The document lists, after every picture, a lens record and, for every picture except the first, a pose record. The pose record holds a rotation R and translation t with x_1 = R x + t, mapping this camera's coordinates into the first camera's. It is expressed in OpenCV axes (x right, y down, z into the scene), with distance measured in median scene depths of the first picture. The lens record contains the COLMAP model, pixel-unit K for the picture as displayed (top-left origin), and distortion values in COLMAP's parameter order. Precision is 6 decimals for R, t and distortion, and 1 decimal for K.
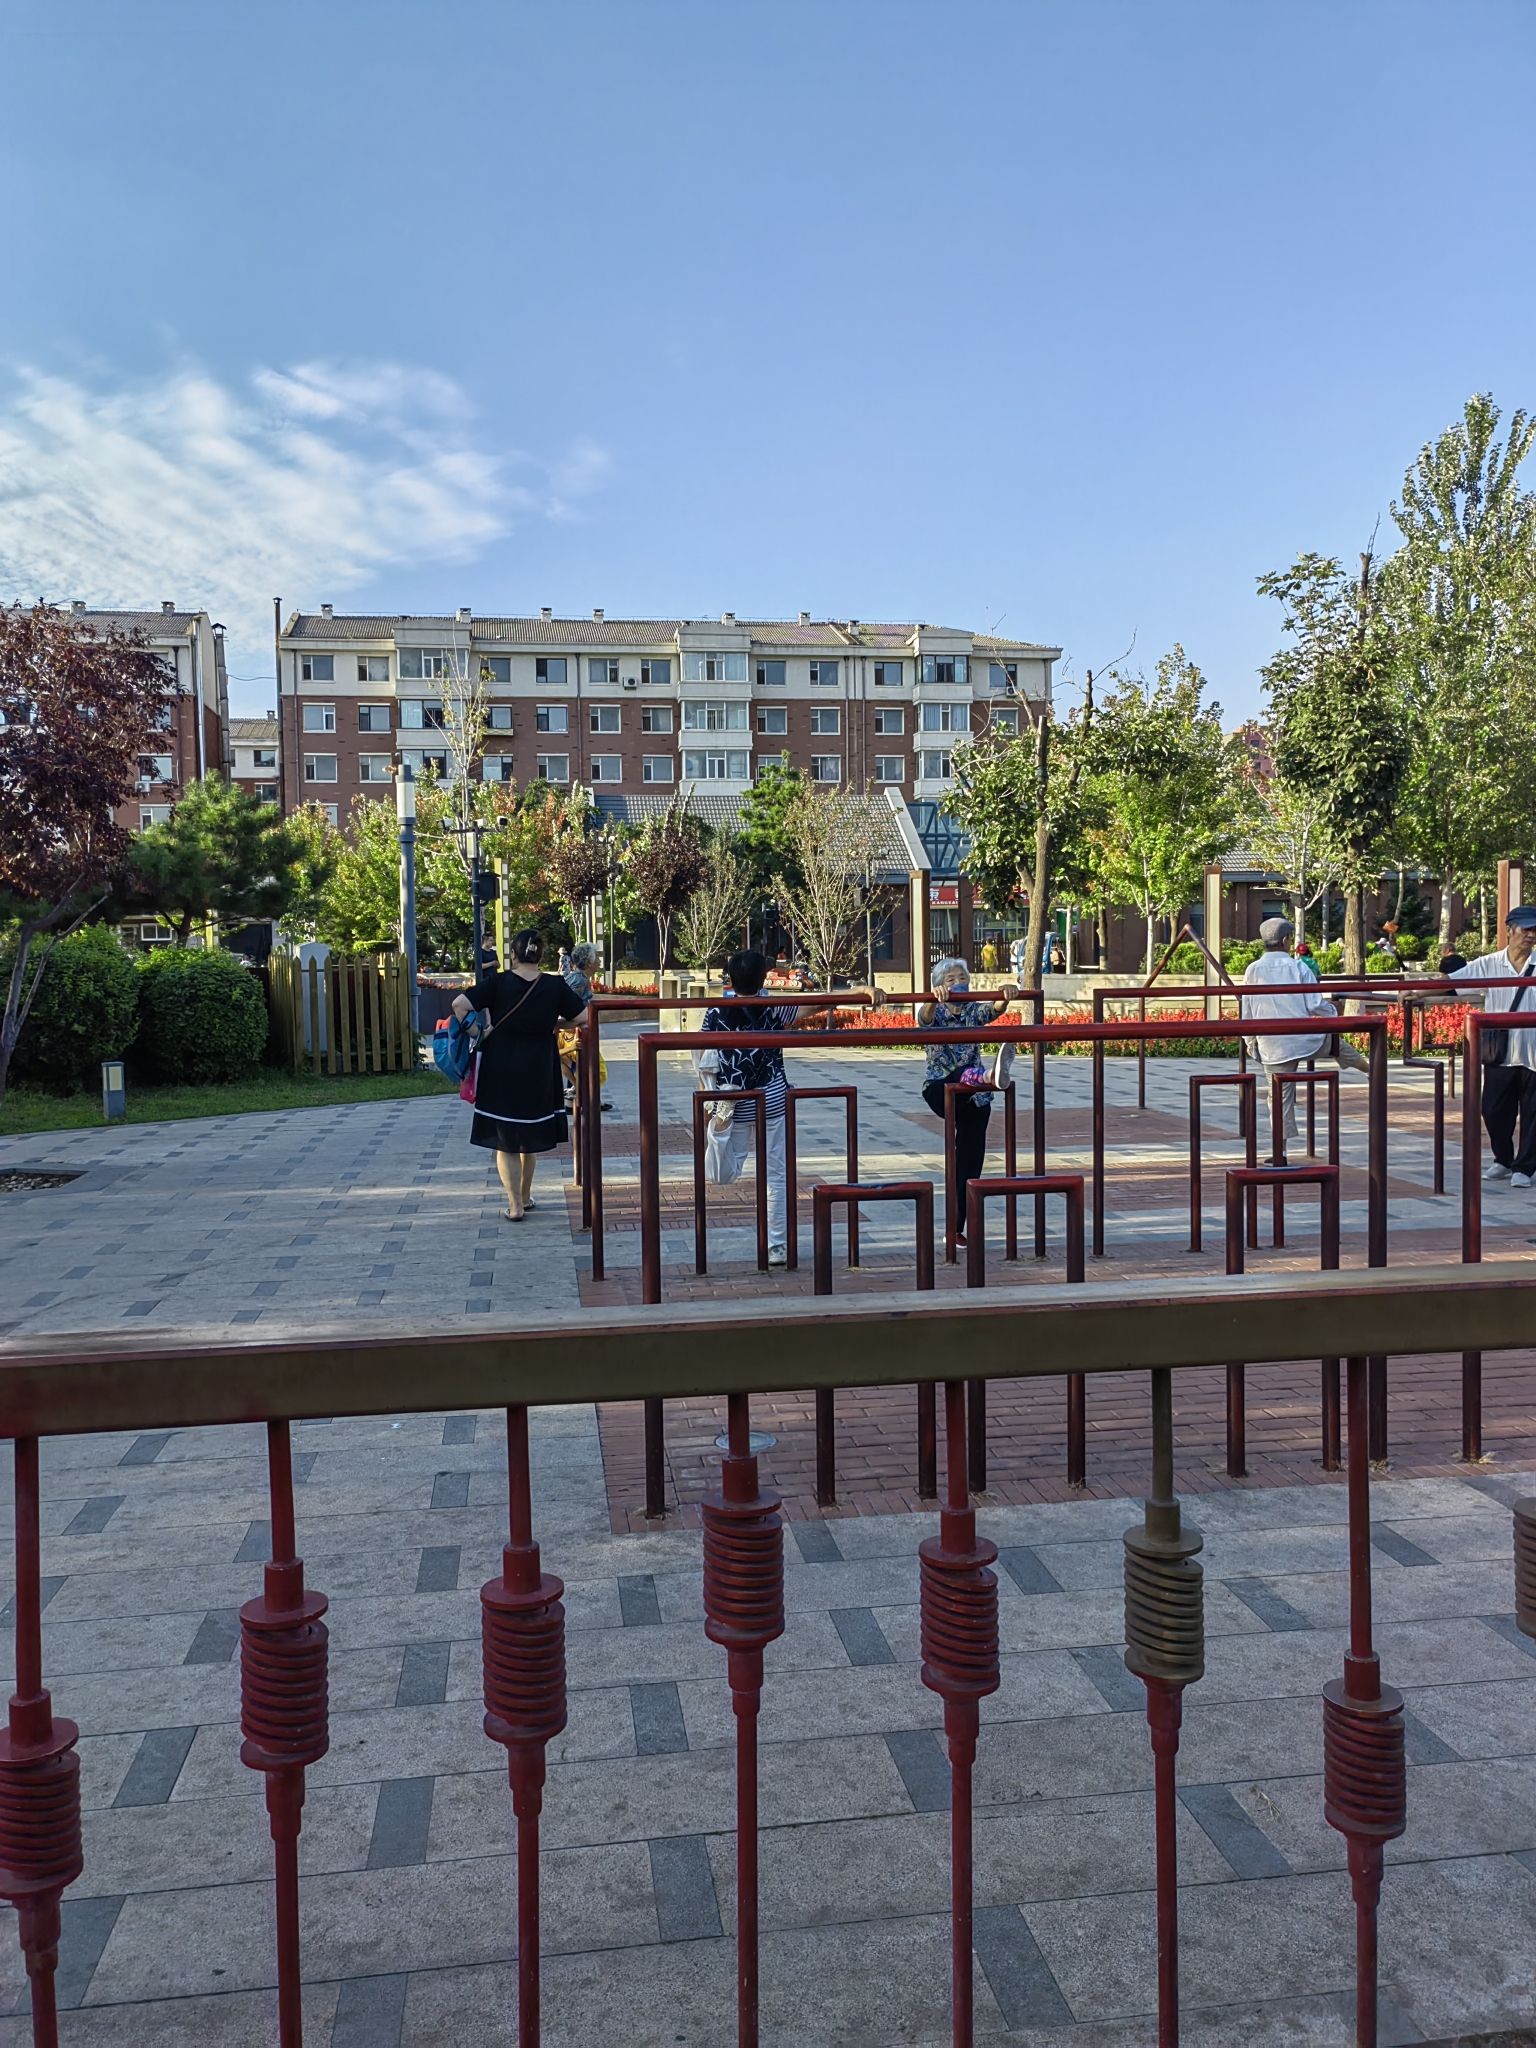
lens RADIAL K [[1607.6, 0, 768.0], [0, 1607.6, 1024.0], [0, 0, 1]] dist [-0.107257, 0.311833]
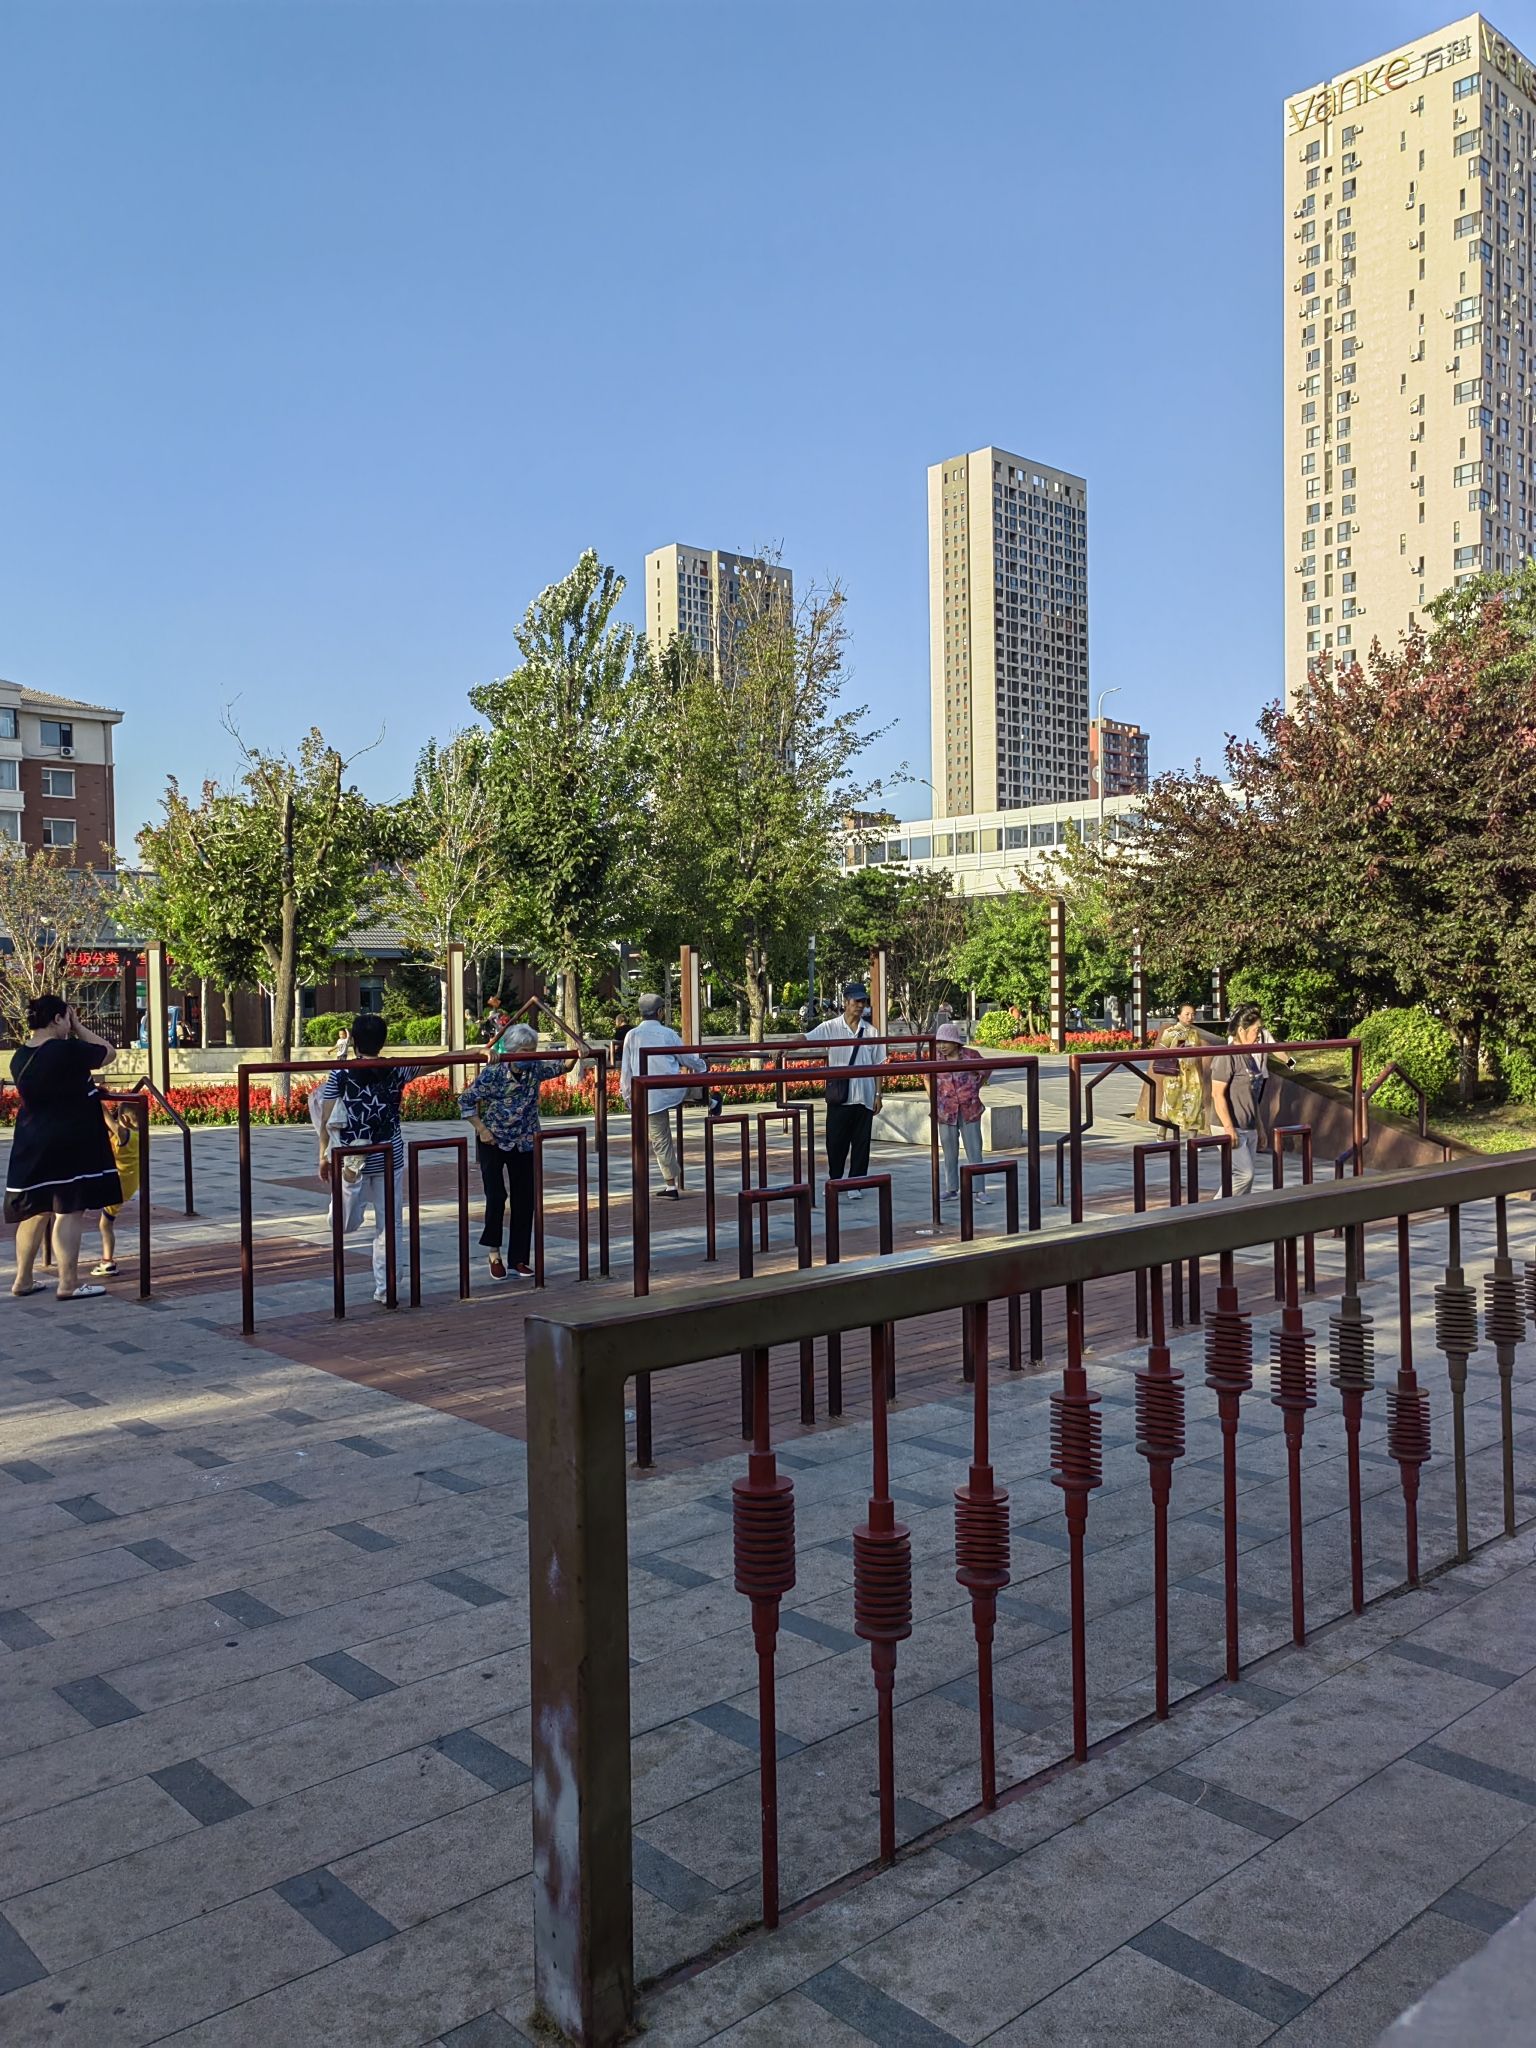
lens RADIAL K [[1607.6, 0, 768.0], [0, 1607.6, 1024.0], [0, 0, 1]] dist [-0.107257, 0.311833]
pose [[0.826705, -0.002023, 0.562631, -0.199963], [0.028392, 0.998869, -0.038127, 0.004250], [-0.561918, 0.047494, 0.825828, -0.027936]]
